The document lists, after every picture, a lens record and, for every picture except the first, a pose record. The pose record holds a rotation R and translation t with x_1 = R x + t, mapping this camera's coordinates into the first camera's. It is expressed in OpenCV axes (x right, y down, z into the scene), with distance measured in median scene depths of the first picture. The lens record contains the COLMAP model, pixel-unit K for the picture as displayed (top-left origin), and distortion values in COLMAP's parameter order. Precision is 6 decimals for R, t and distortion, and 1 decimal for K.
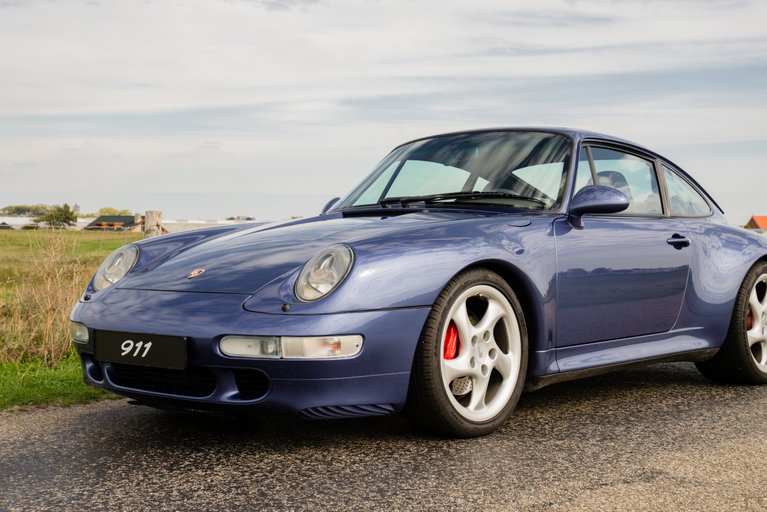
lens RADIAL K [[1066.9, 0, 372.0], [0, 1066.9, 260.4], [0, 0, 1]] dist [0.241791, 0.000000]
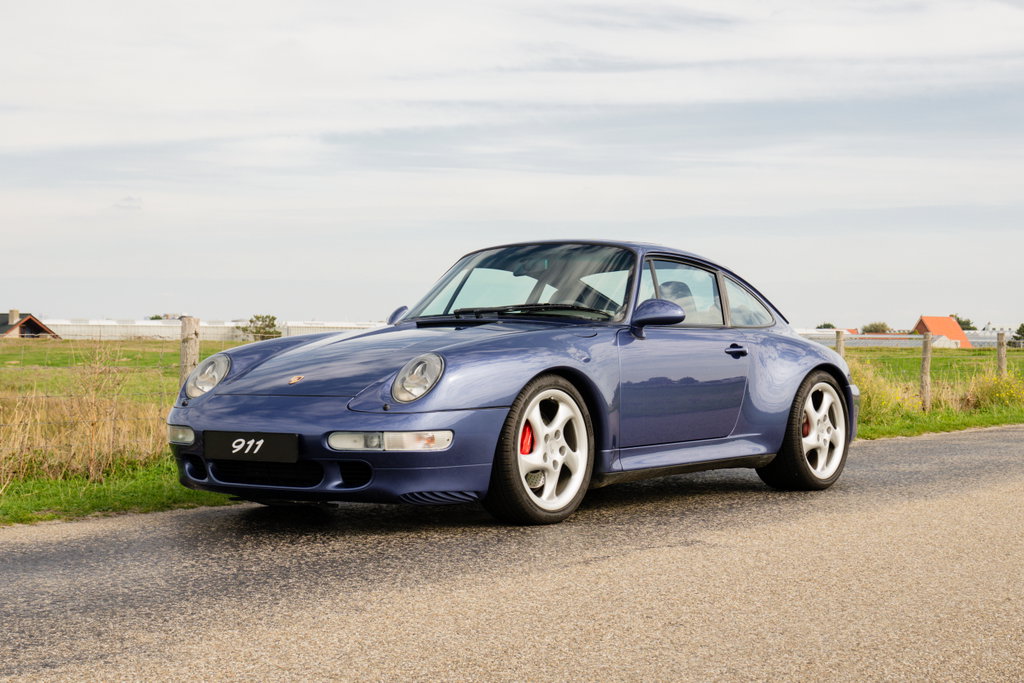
lens RADIAL K [[1592.9, 0, 516.4], [0, 1592.9, 348.5], [0, 0, 1]] dist [0.287741, 0.000000]
pose [[0.996081, -0.000046, 0.088441, -0.077953], [0.001848, 0.999792, -0.020289, 0.012943], [-0.088421, 0.020373, 0.995875, -0.618584]]
